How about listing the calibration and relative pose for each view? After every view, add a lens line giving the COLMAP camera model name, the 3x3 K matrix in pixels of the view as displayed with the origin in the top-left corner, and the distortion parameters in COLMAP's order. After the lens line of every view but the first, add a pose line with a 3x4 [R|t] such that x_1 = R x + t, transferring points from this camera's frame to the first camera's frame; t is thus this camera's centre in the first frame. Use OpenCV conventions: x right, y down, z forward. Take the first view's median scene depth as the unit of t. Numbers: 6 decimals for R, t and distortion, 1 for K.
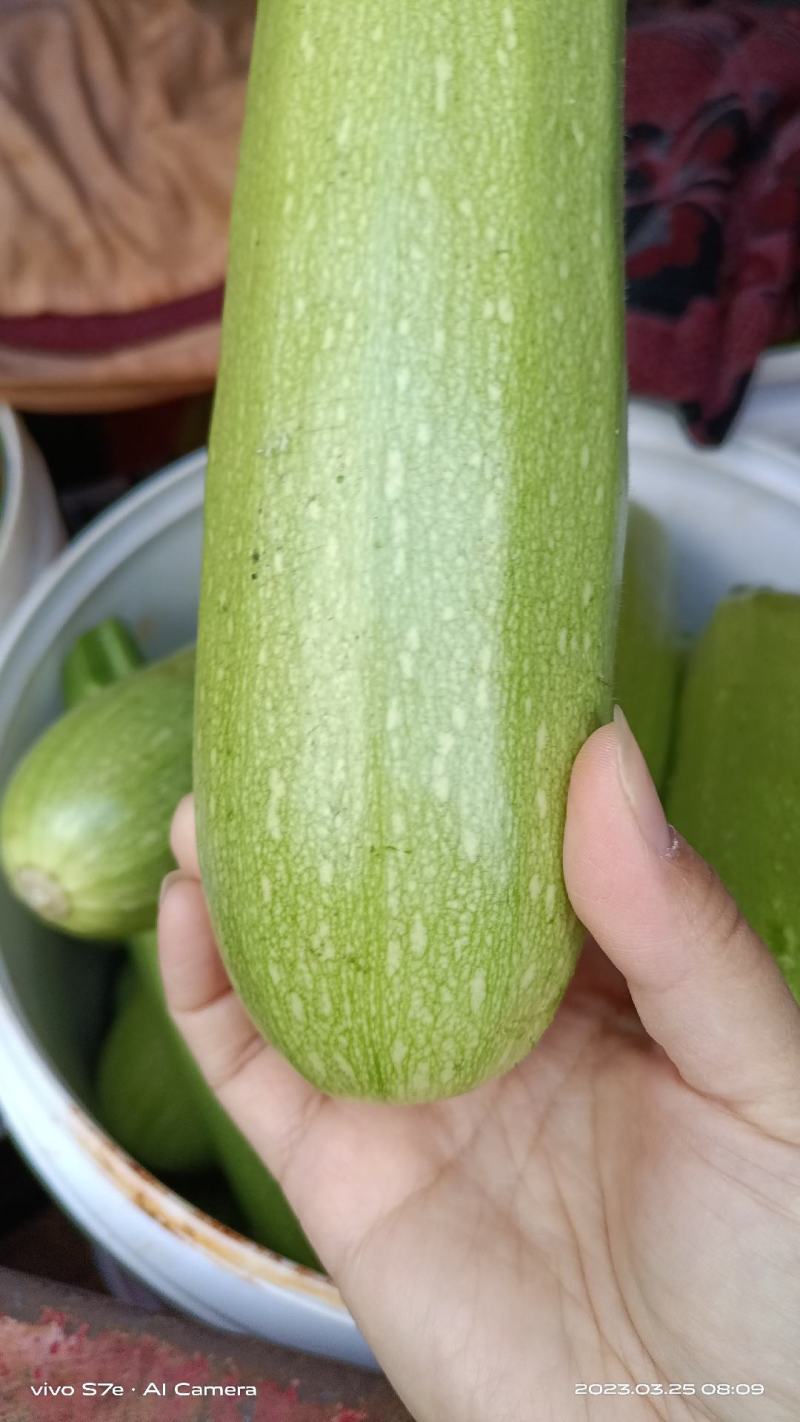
lens RADIAL K [[1090.9, 0, 400.0], [0, 1090.9, 711.0], [0, 0, 1]] dist [0.004281, -0.057426]
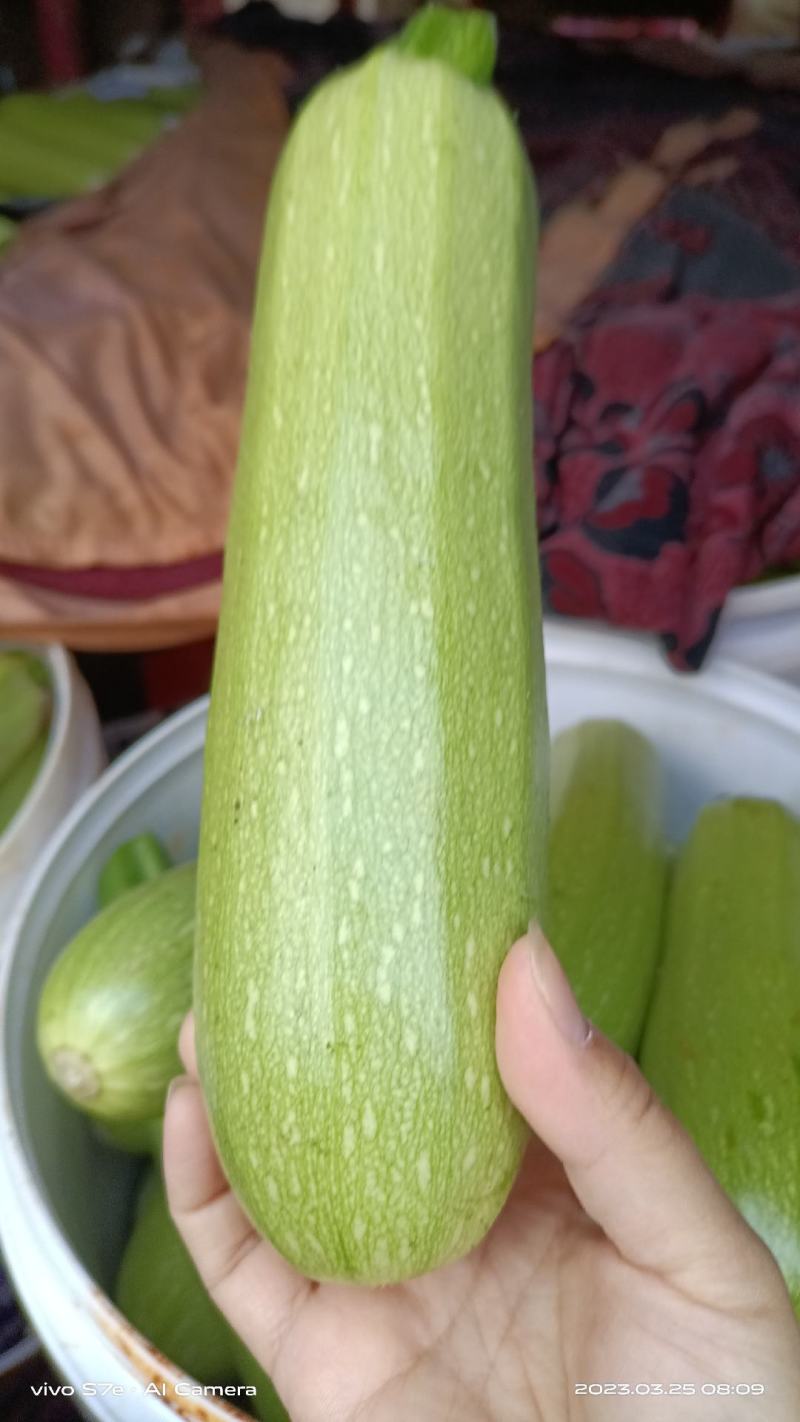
lens RADIAL K [[1173.2, 0, 400.0], [0, 1173.2, 711.0], [0, 0, 1]] dist [0.002409, -0.010159]
pose [[0.996633, -0.036222, -0.073559, 0.158853], [0.021907, 0.982150, -0.186821, 0.007650], [0.079013, 0.184581, 0.979636, -0.324546]]
